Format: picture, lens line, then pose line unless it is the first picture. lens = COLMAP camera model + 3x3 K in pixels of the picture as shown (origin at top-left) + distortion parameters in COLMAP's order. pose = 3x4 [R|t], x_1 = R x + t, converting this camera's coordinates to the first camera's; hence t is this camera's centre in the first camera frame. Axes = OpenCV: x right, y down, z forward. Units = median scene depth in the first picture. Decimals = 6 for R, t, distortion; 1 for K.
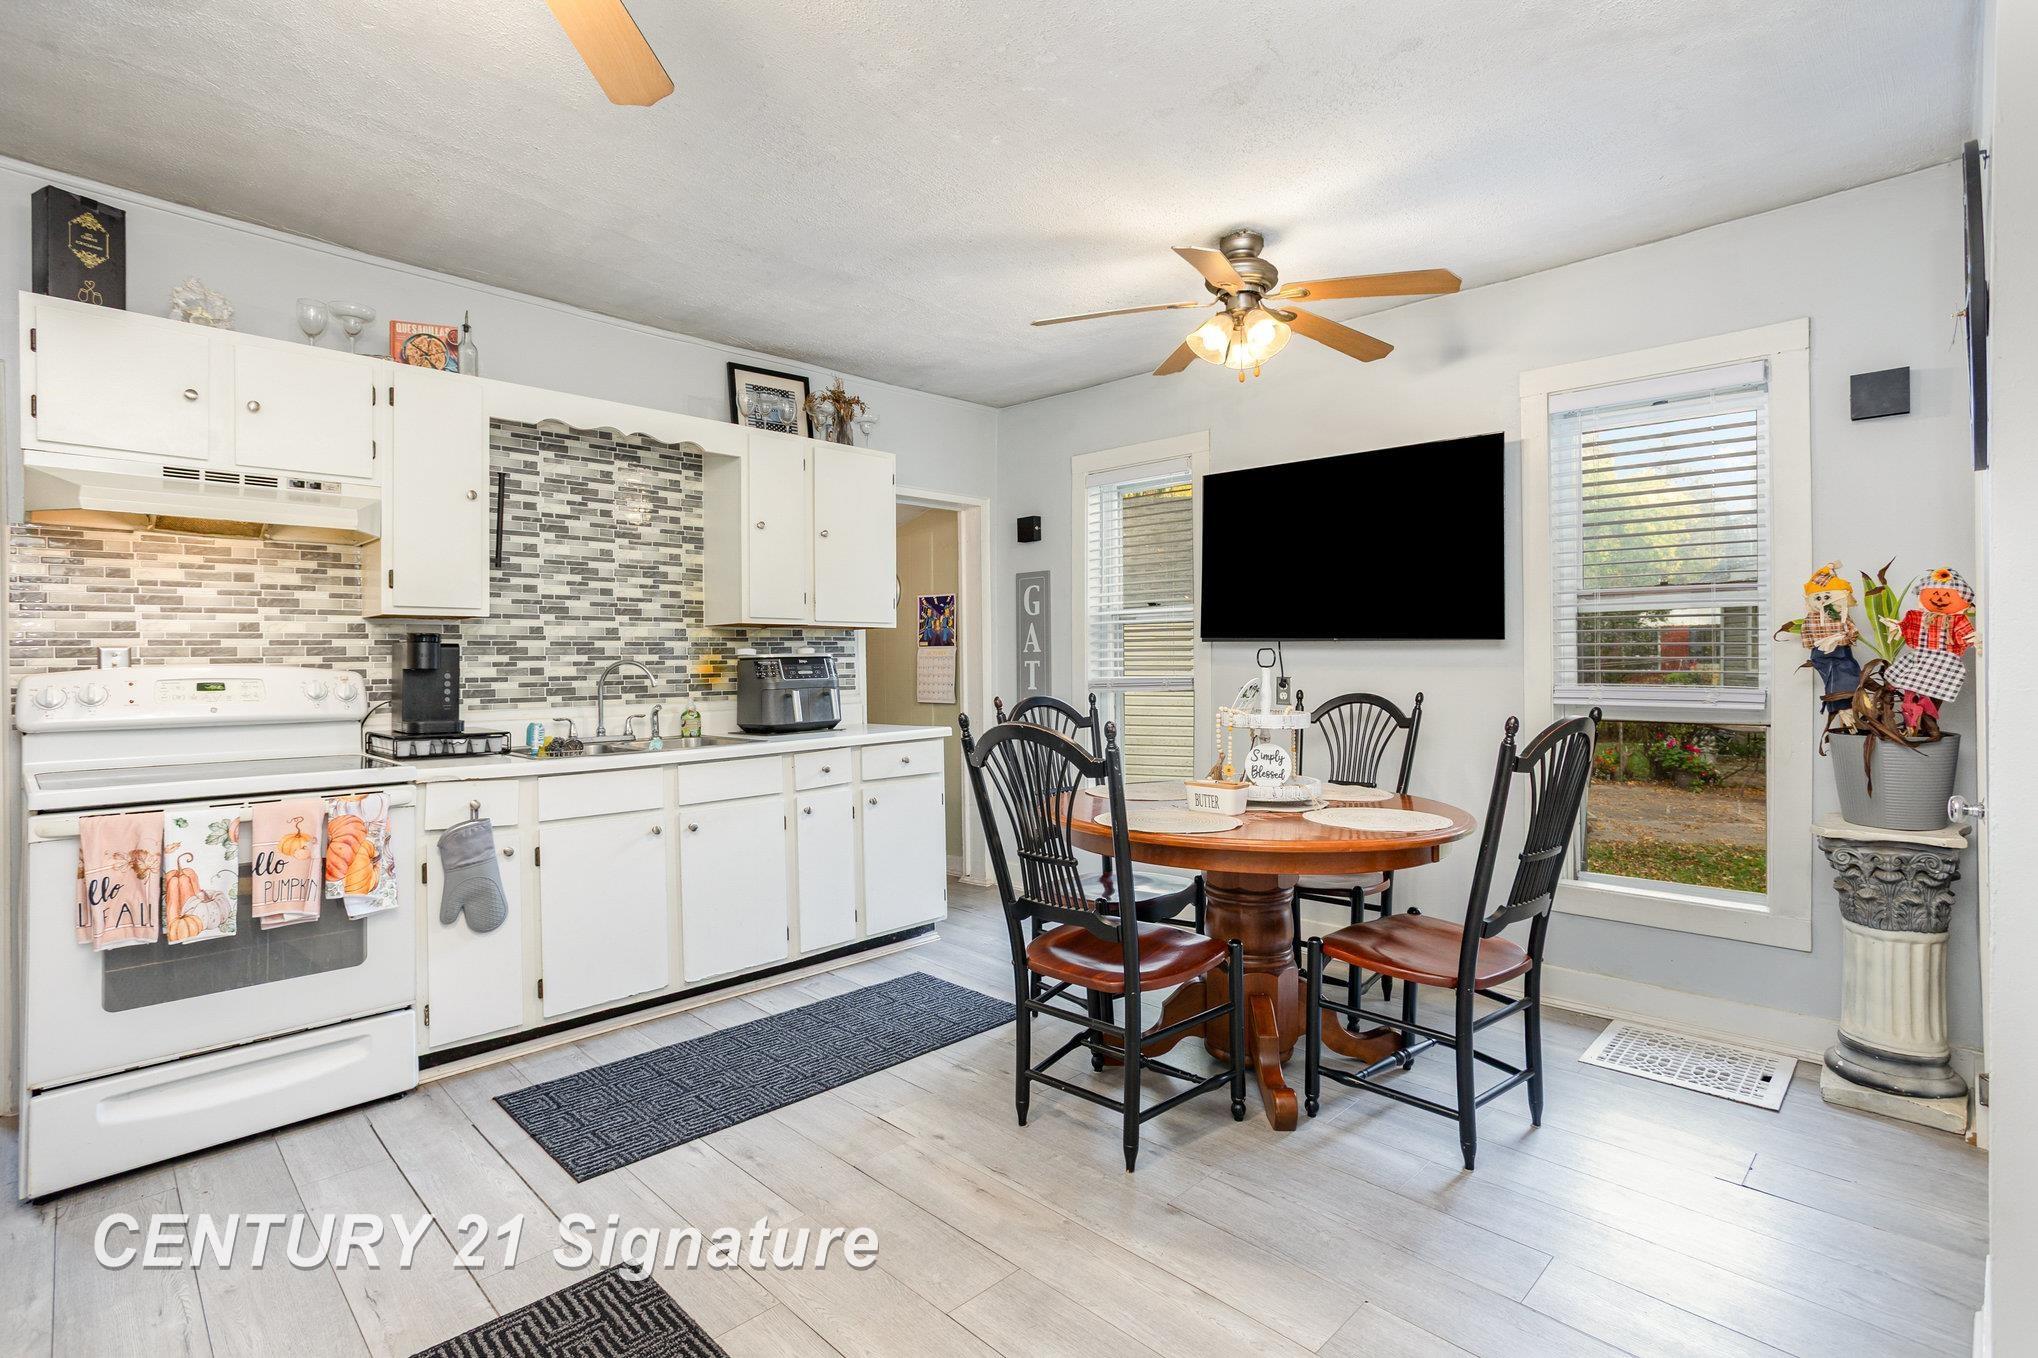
lens RADIAL K [[973.9, 0, 997.6], [0, 973.9, 665.2], [0, 0, 1]] dist [-0.050742, 0.035310]
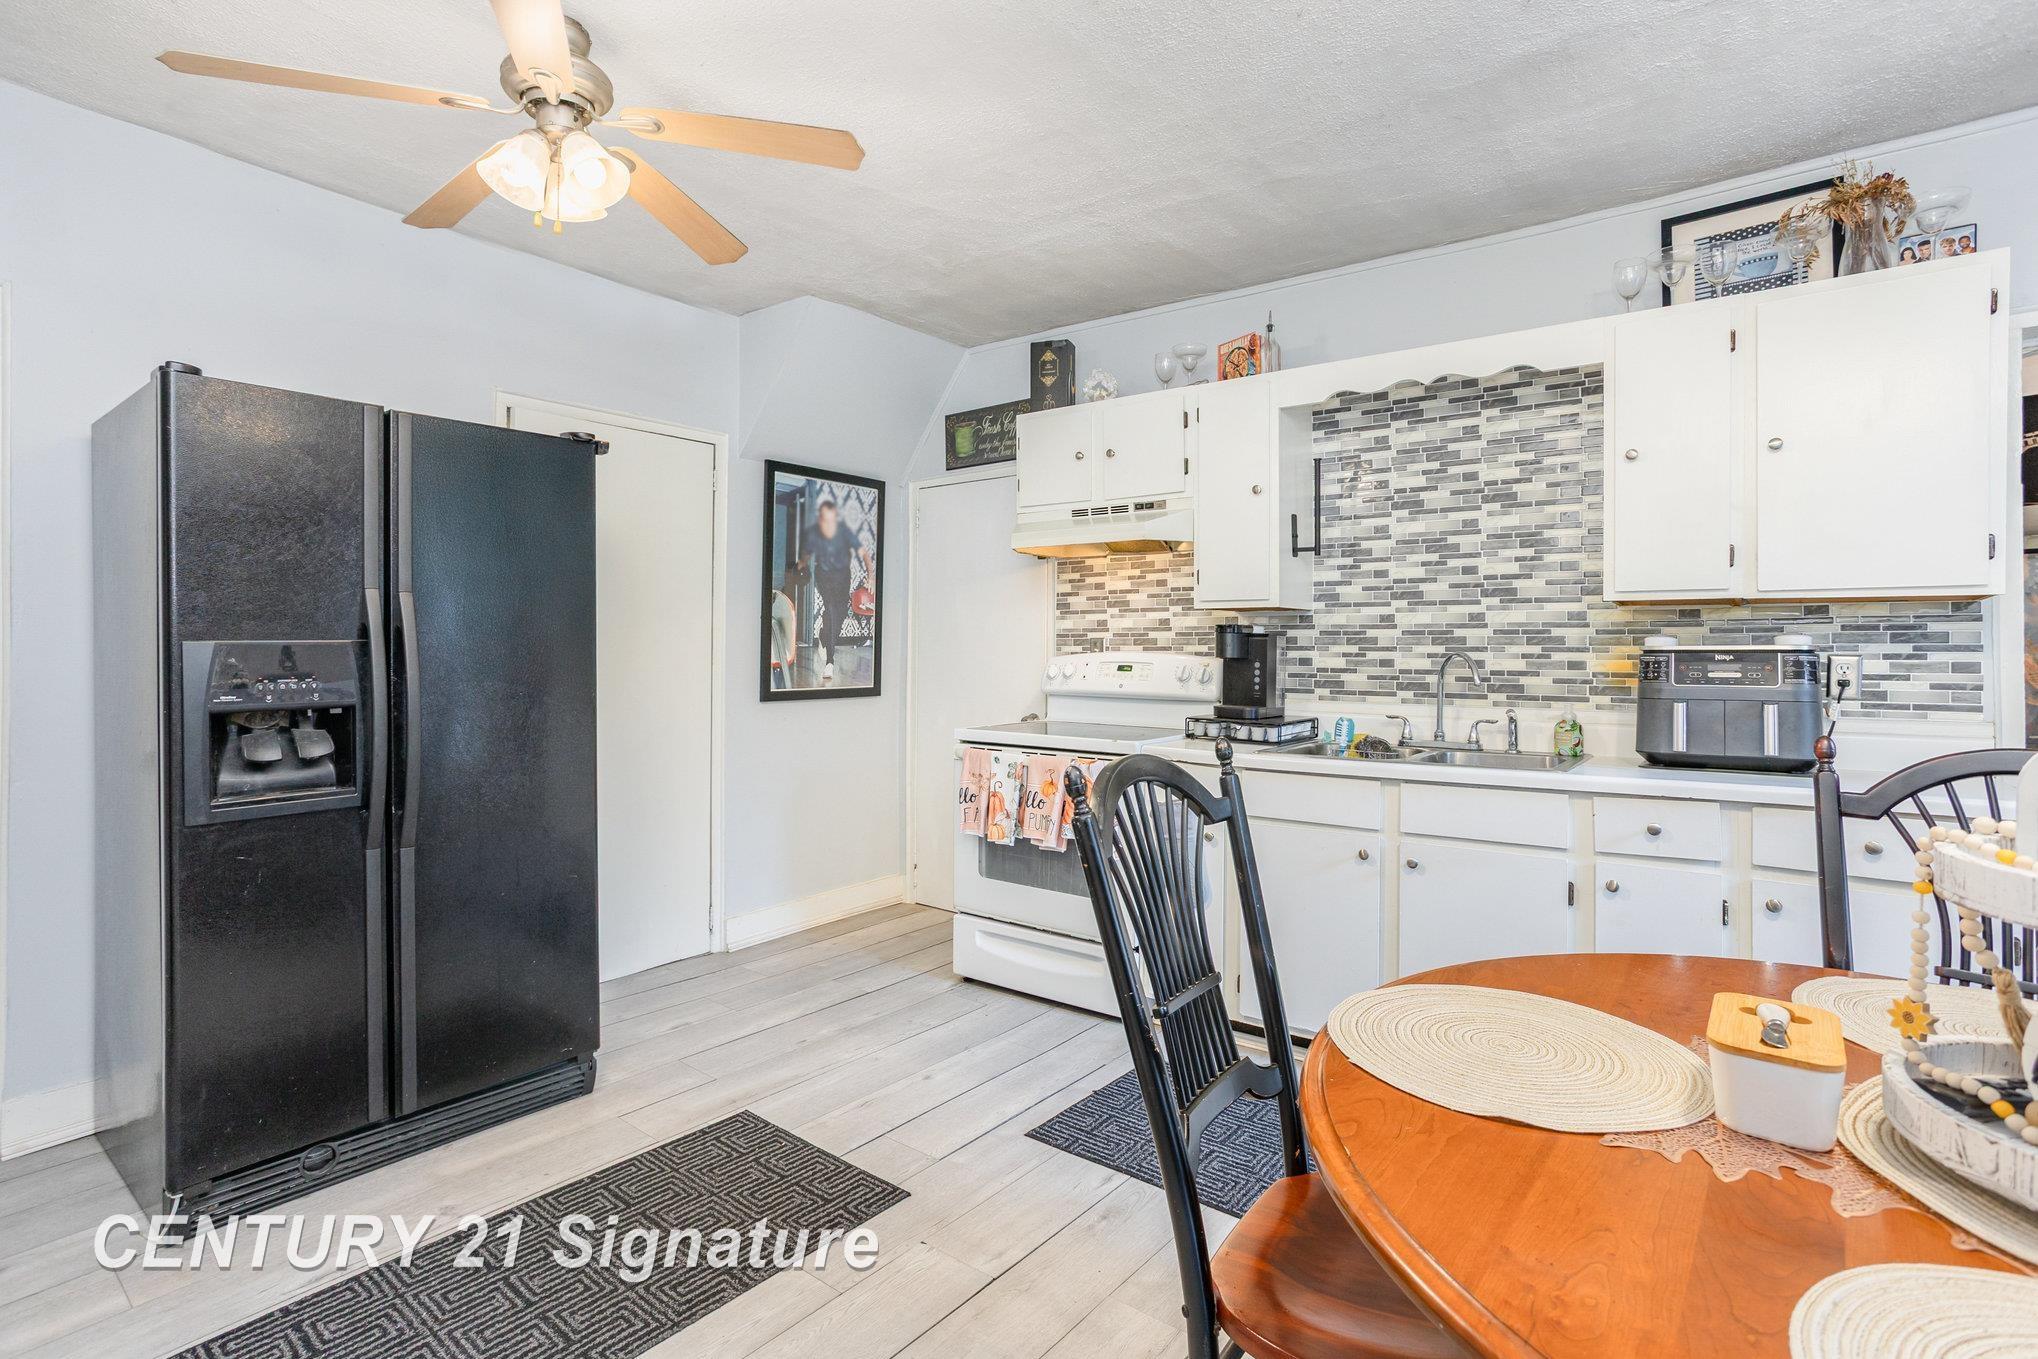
lens RADIAL K [[1028.9, 0, 1023.0], [0, 1028.9, 635.6], [0, 0, 1]] dist [0.000153, 0.000380]
pose [[0.129103, -0.003473, -0.991625, 0.456205], [-0.011823, 0.999917, -0.005041, -0.010965], [0.991561, 0.012375, 0.129052, 0.537055]]
